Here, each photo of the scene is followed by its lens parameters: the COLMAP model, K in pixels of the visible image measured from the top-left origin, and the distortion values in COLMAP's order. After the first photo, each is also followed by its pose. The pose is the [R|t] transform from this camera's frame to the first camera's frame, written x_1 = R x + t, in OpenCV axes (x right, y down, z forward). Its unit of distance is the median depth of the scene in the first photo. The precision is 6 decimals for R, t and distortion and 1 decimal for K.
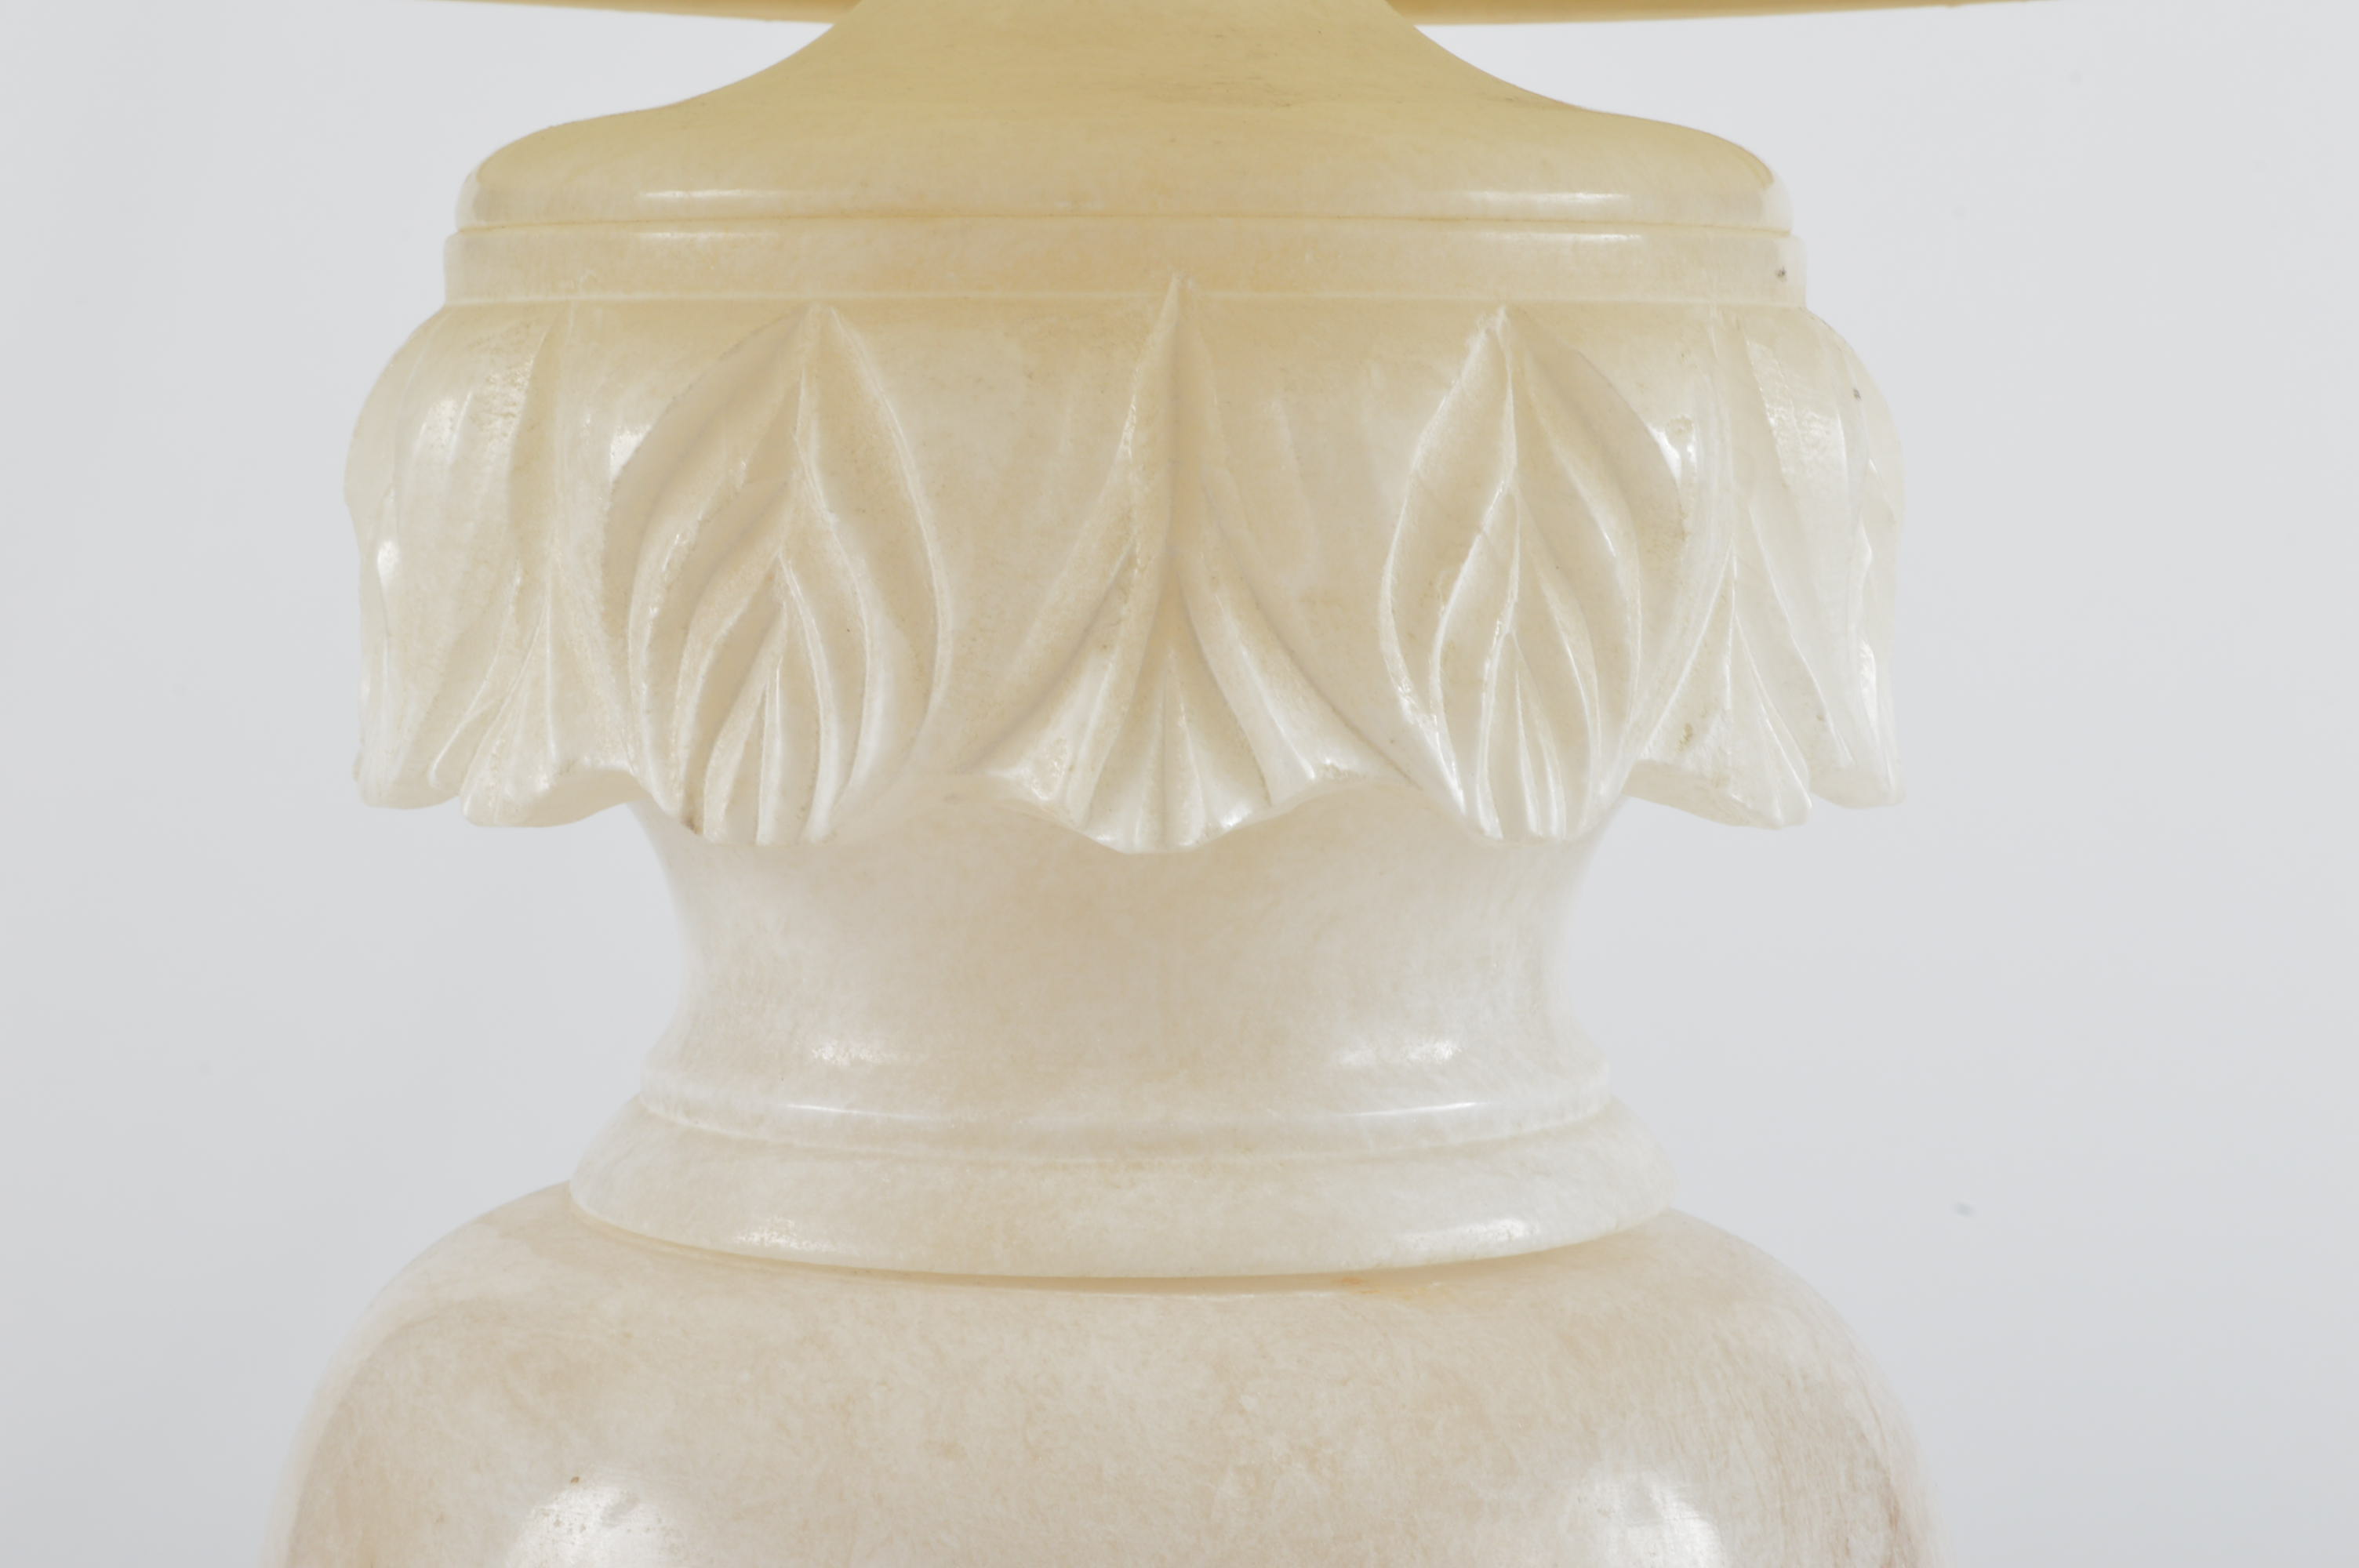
lens RADIAL K [[5486.8, 0, 1179.5], [0, 5486.8, 784.0], [0, 0, 1]] dist [0.044592, 0.196644]
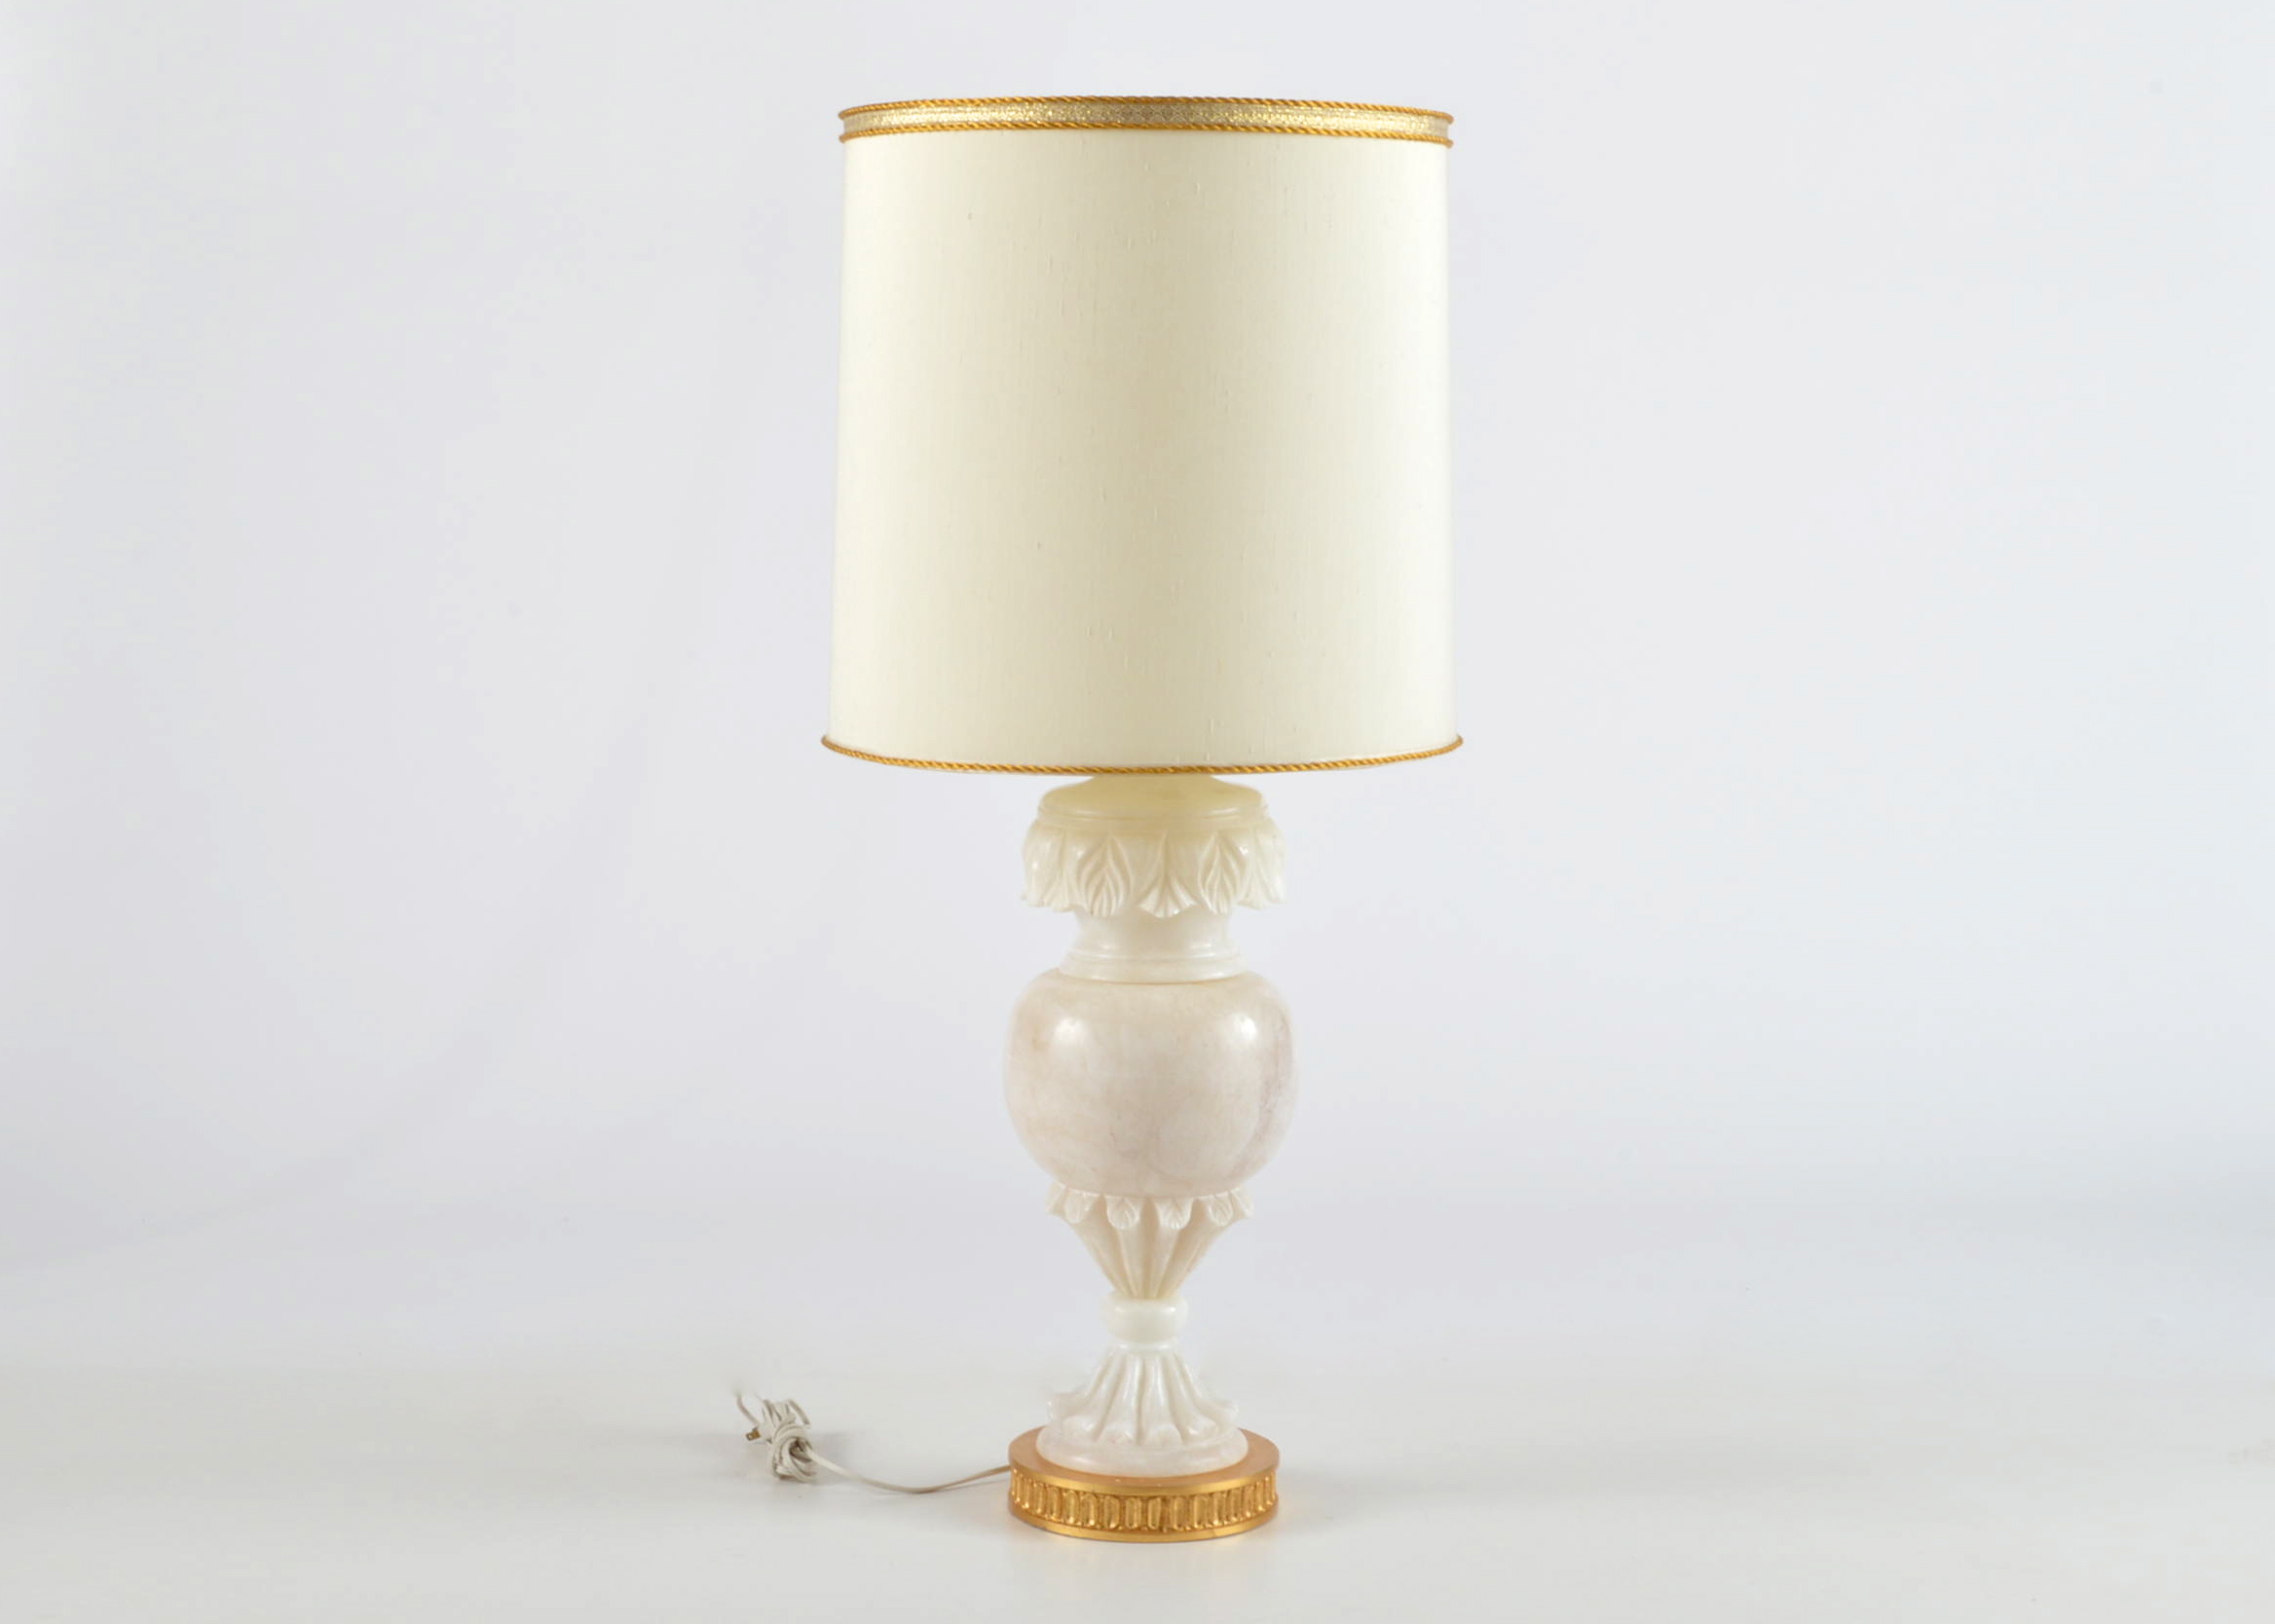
lens RADIAL K [[4303.9, 0, 1135.8], [0, 4303.9, 772.3], [0, 0, 1]] dist [-0.050085, -0.044821]
pose [[0.999368, -0.012793, 0.033155, -0.200835], [0.011766, 0.999450, 0.030989, -0.311308], [-0.033533, -0.030580, 0.998970, -4.006310]]
